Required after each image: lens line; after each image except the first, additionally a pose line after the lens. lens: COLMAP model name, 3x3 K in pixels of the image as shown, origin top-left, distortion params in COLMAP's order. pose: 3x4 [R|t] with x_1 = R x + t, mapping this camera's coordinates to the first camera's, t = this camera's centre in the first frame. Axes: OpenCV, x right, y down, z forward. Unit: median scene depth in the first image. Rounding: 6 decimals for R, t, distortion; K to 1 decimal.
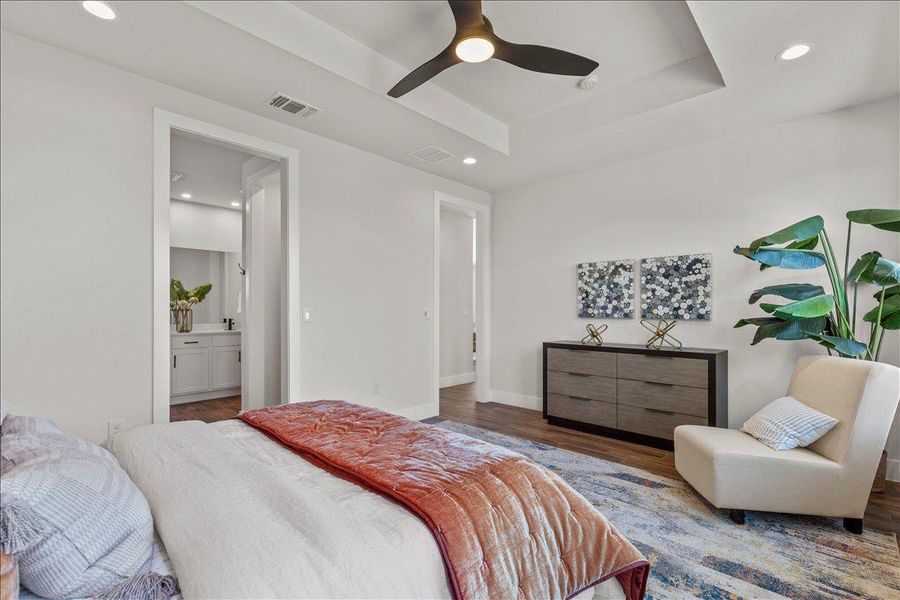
lens RADIAL K [[409.6, 0, 456.6], [0, 409.6, 307.3], [0, 0, 1]] dist [0.004276, 0.000282]
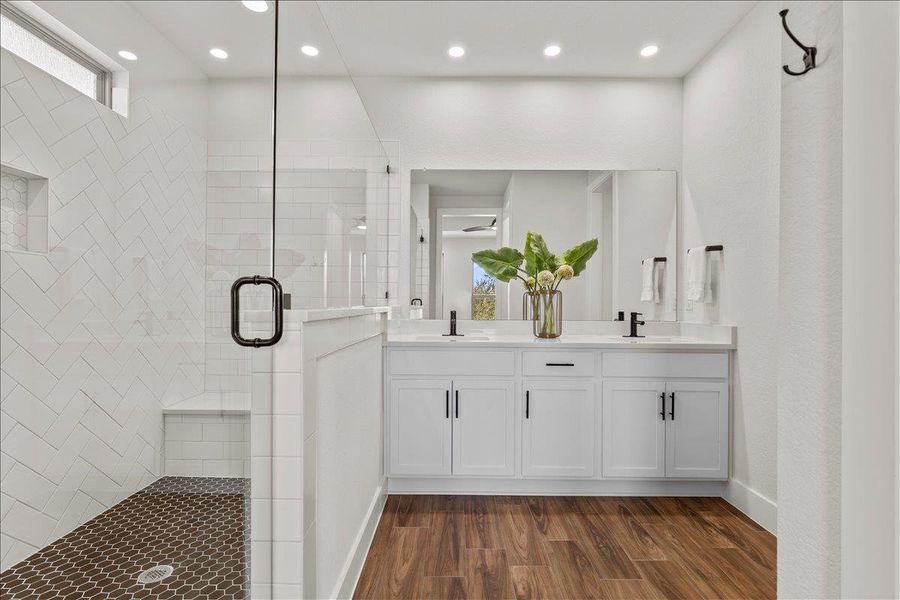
lens RADIAL K [[409.6, 0, 453.5], [0, 409.6, 304.0], [0, 0, 1]] dist [0.004276, 0.000282]
pose [[0.679887, 0.004003, -0.733306, -0.379243], [-0.006897, 0.999976, -0.000936, 0.021548], [0.733284, 0.005694, 0.679898, 0.581808]]
